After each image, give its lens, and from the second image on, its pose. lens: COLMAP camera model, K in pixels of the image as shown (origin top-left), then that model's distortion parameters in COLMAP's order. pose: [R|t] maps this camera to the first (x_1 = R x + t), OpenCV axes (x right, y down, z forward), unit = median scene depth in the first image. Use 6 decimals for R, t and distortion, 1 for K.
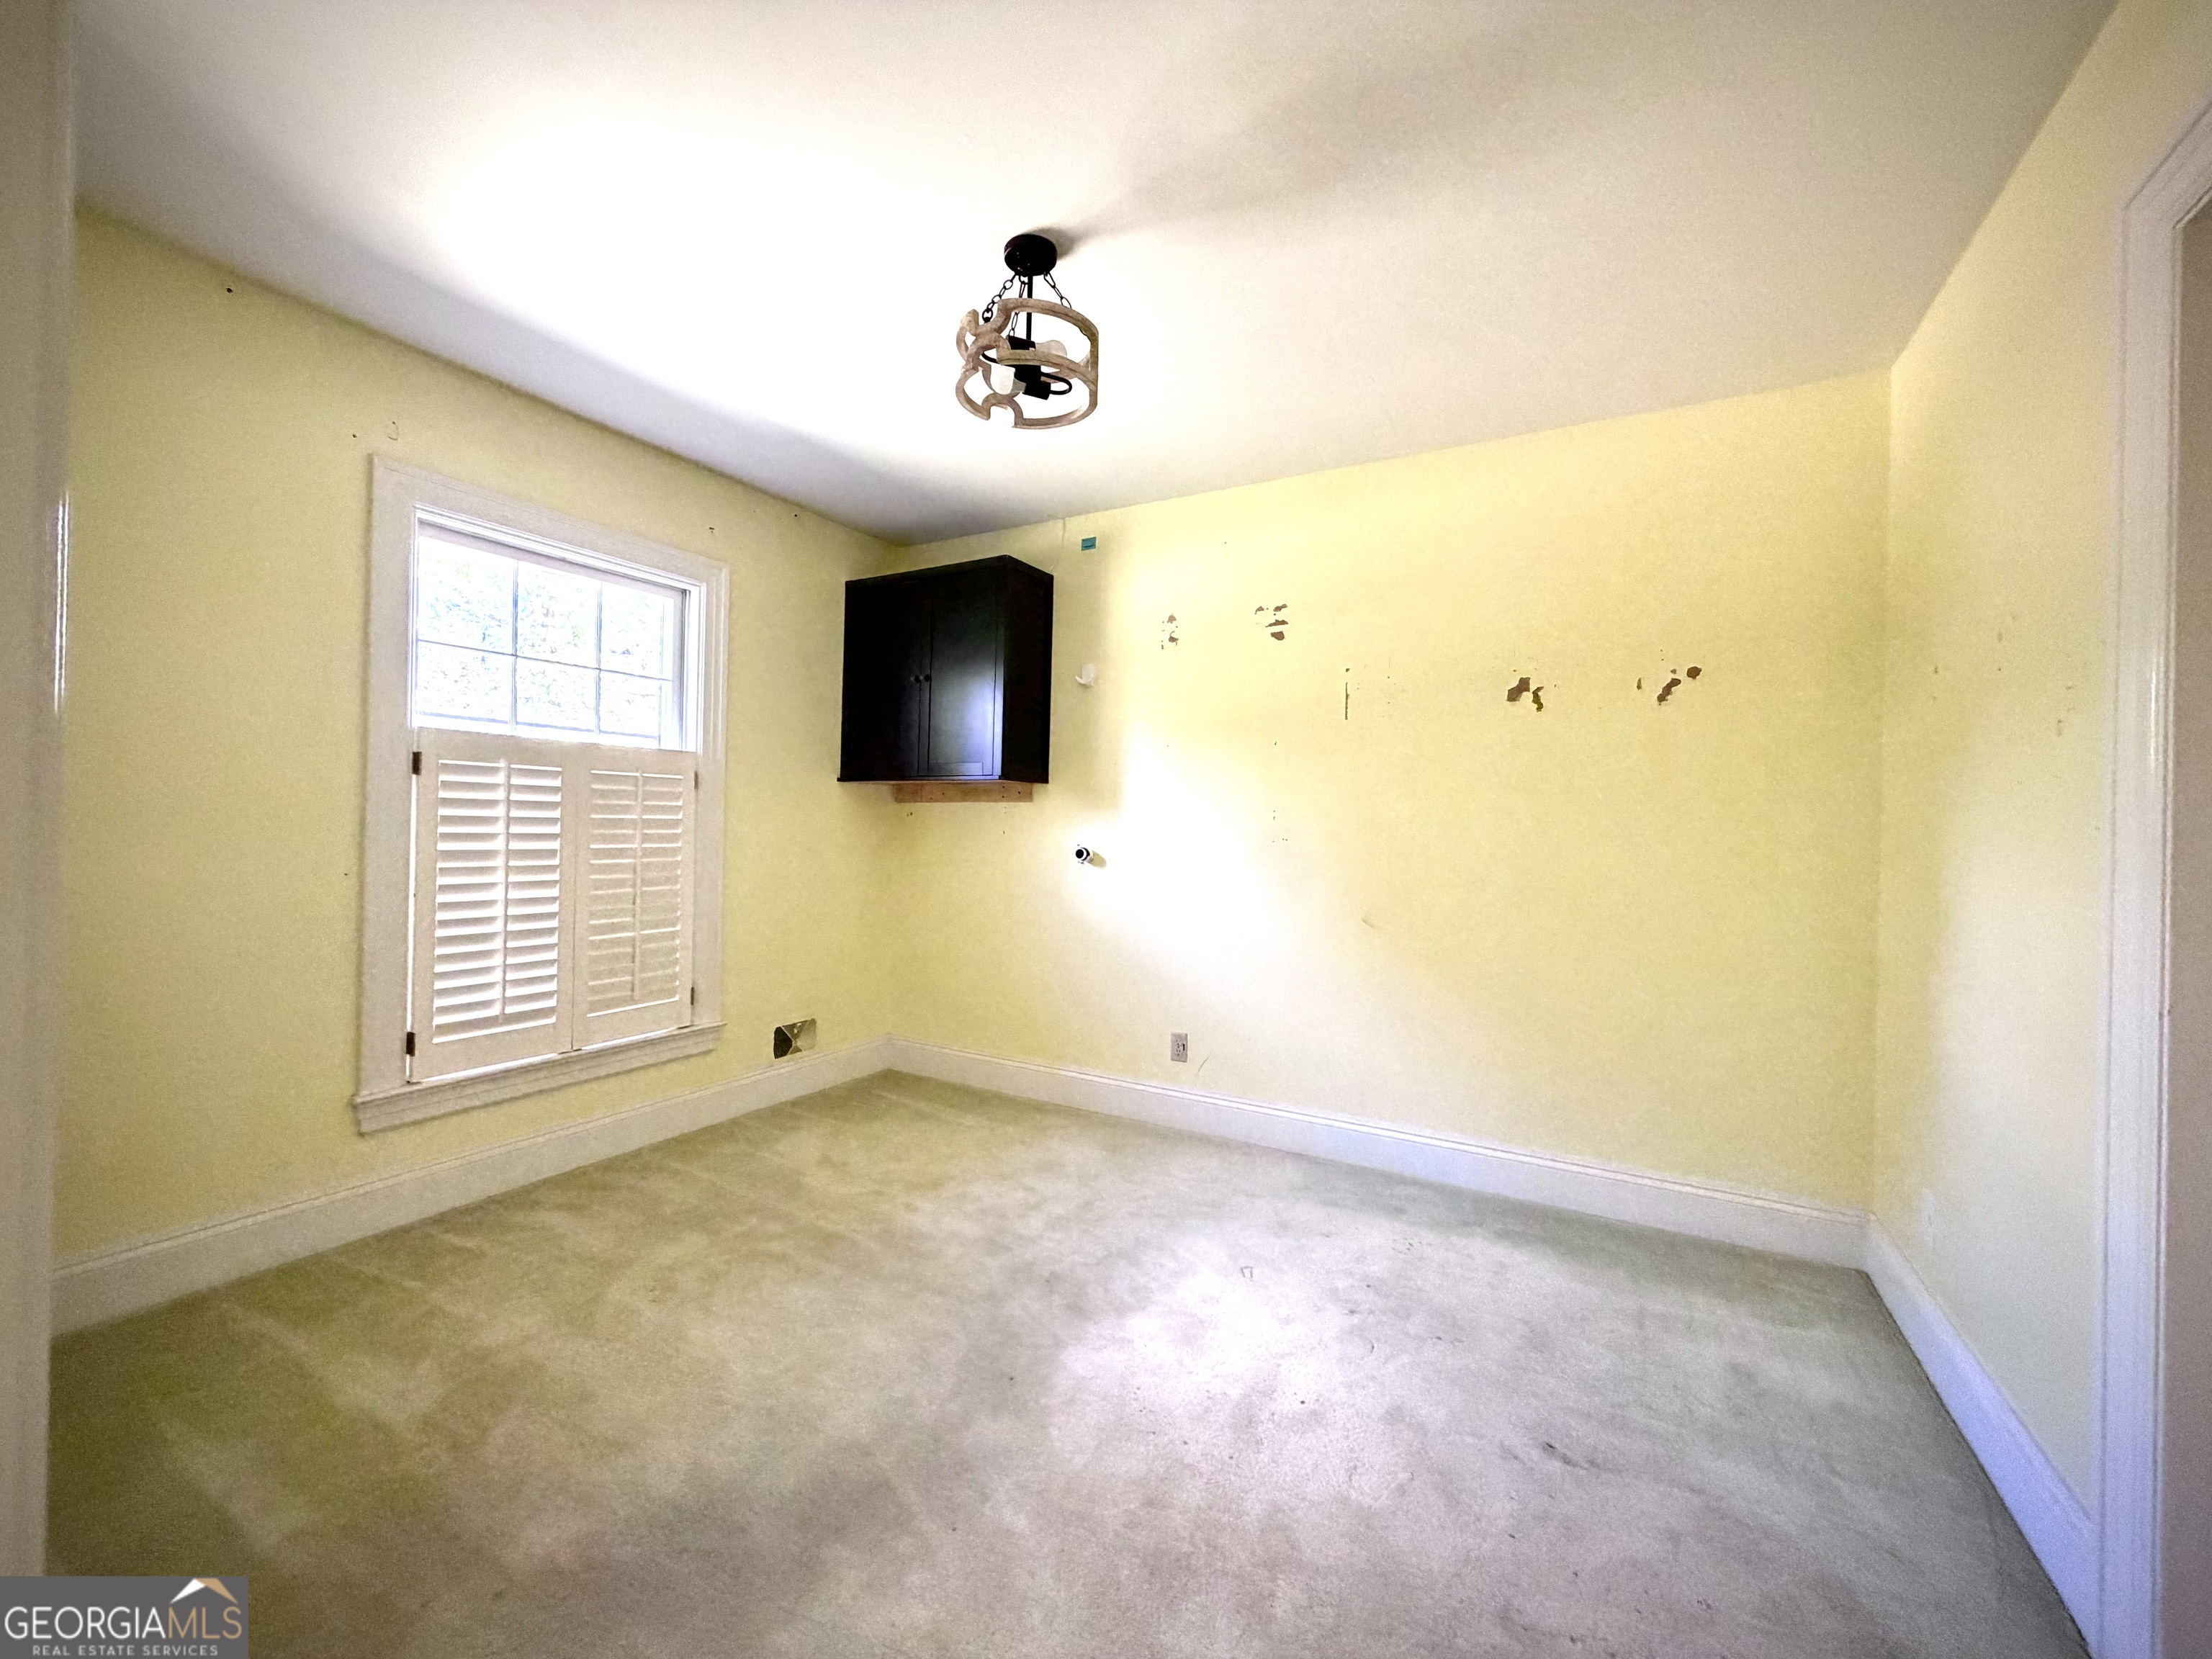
lens RADIAL K [[884.3, 0, 1102.0], [0, 884.3, 822.5], [0, 0, 1]] dist [-0.000797, 0.000526]
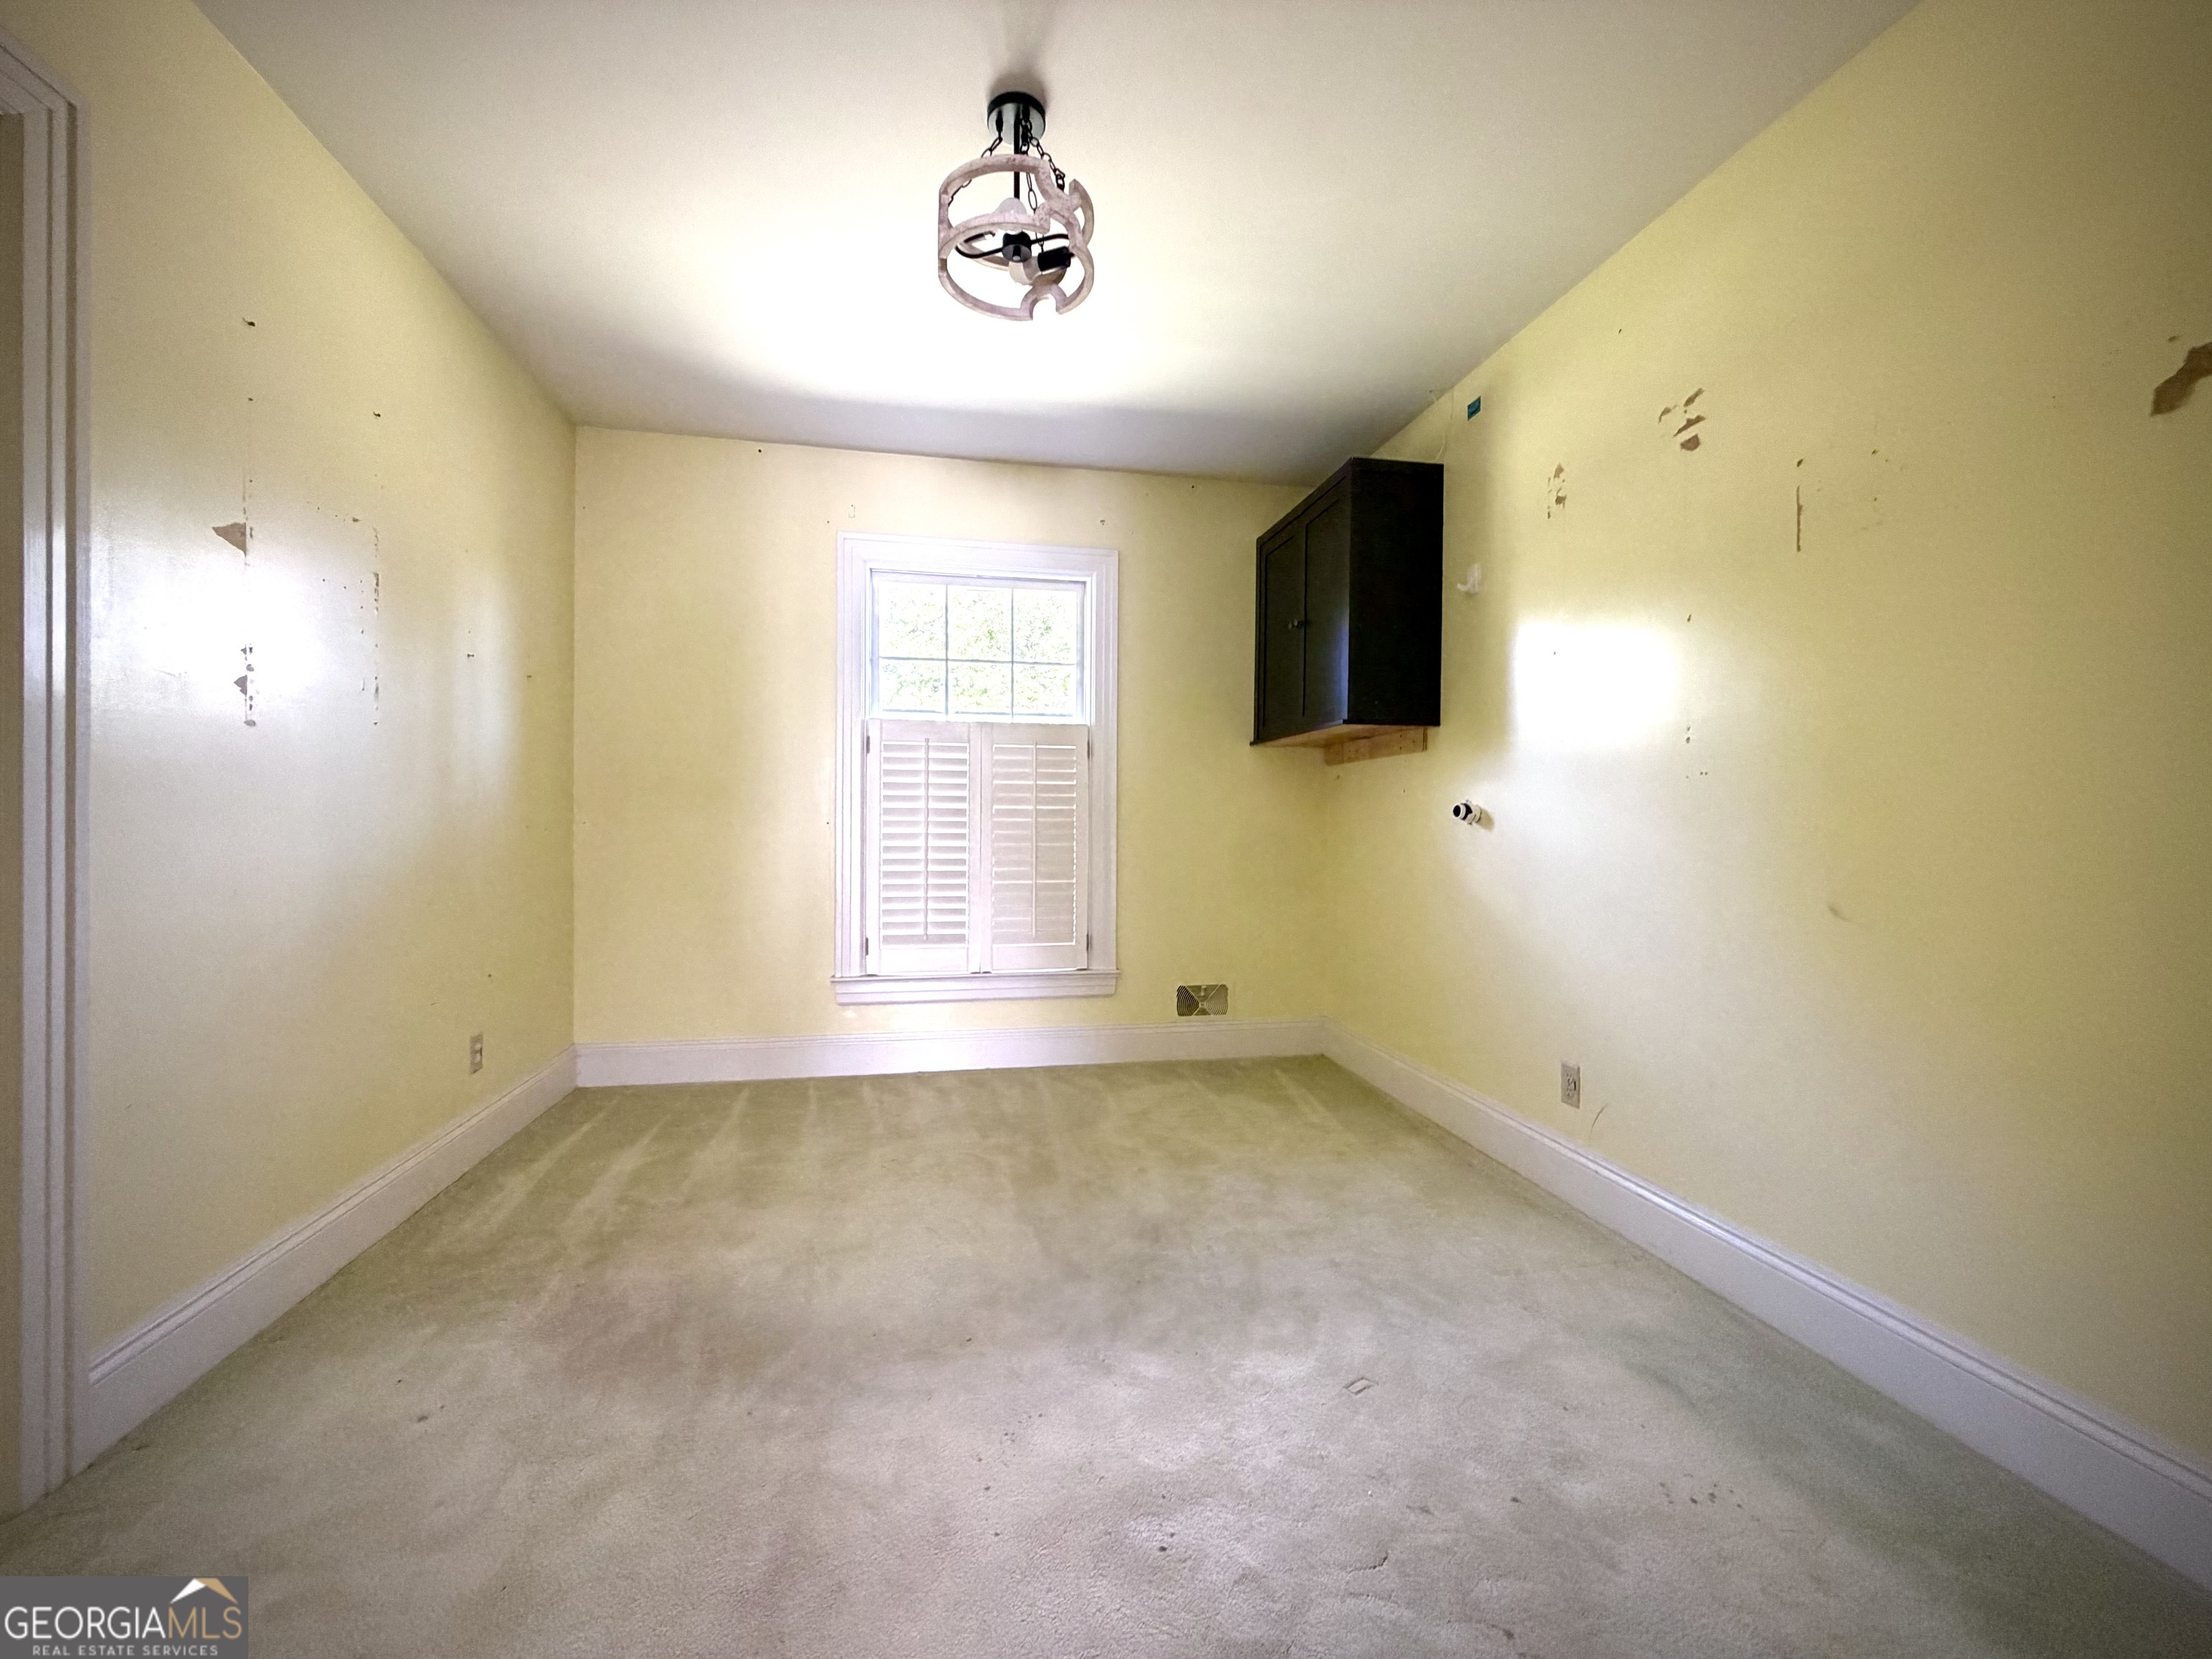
lens RADIAL K [[884.3, 0, 1102.0], [0, 884.3, 822.5], [0, 0, 1]] dist [-0.000797, 0.000526]
pose [[0.650817, -0.014108, -0.759103, 0.394083], [0.010787, 0.999898, -0.009336, 0.054111], [0.759158, -0.002112, 0.650903, 0.283518]]
